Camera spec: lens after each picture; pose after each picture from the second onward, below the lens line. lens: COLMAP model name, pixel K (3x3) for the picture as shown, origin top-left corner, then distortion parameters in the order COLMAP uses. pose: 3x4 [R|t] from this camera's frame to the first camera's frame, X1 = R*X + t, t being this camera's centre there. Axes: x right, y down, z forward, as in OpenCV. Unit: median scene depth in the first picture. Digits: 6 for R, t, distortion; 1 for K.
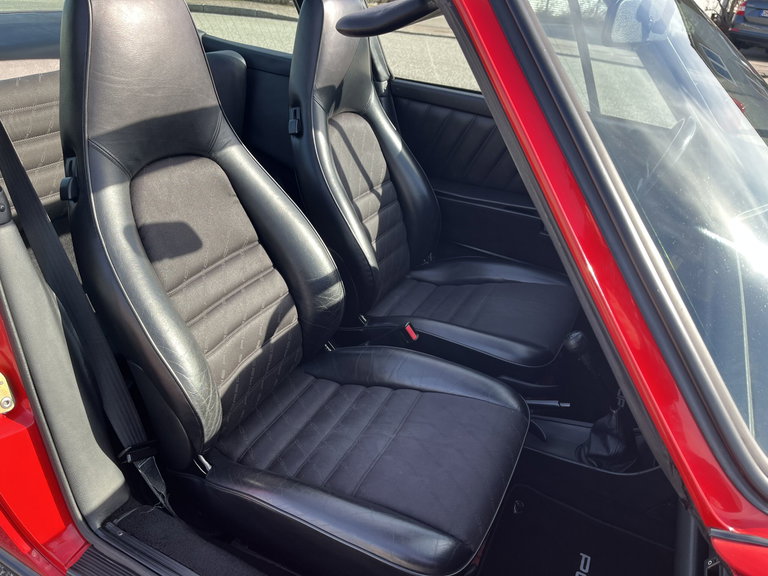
lens RADIAL K [[591.2, 0, 384.0], [0, 591.2, 288.0], [0, 0, 1]] dist [0.140954, -0.217980]
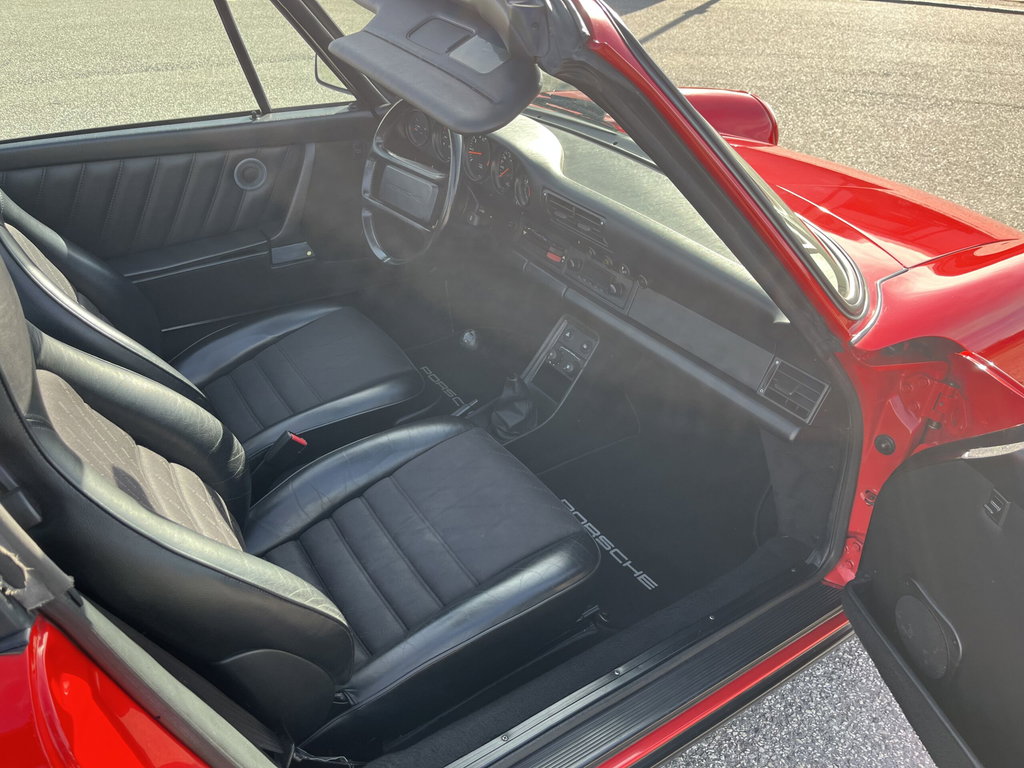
lens RADIAL K [[791.8, 0, 512.0], [0, 791.8, 384.0], [0, 0, 1]] dist [0.045425, -0.069387]
pose [[0.497484, -0.520180, 0.694206, -0.588703], [0.429563, 0.842979, 0.323823, -0.240614], [-0.753648, 0.137109, 0.642819, 0.097314]]
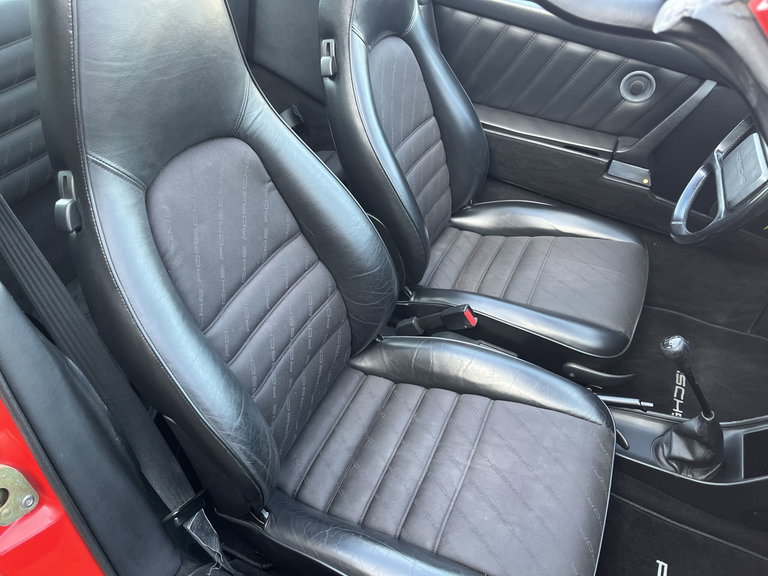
lens RADIAL K [[584.4, 0, 384.0], [0, 584.4, 288.0], [0, 0, 1]] dist [0.005549, 0.003729]
pose [[0.999577, -0.014730, 0.025079, -0.115093], [0.008729, 0.974453, 0.224422, -0.180652], [-0.027744, -0.224108, 0.974169, 0.204309]]
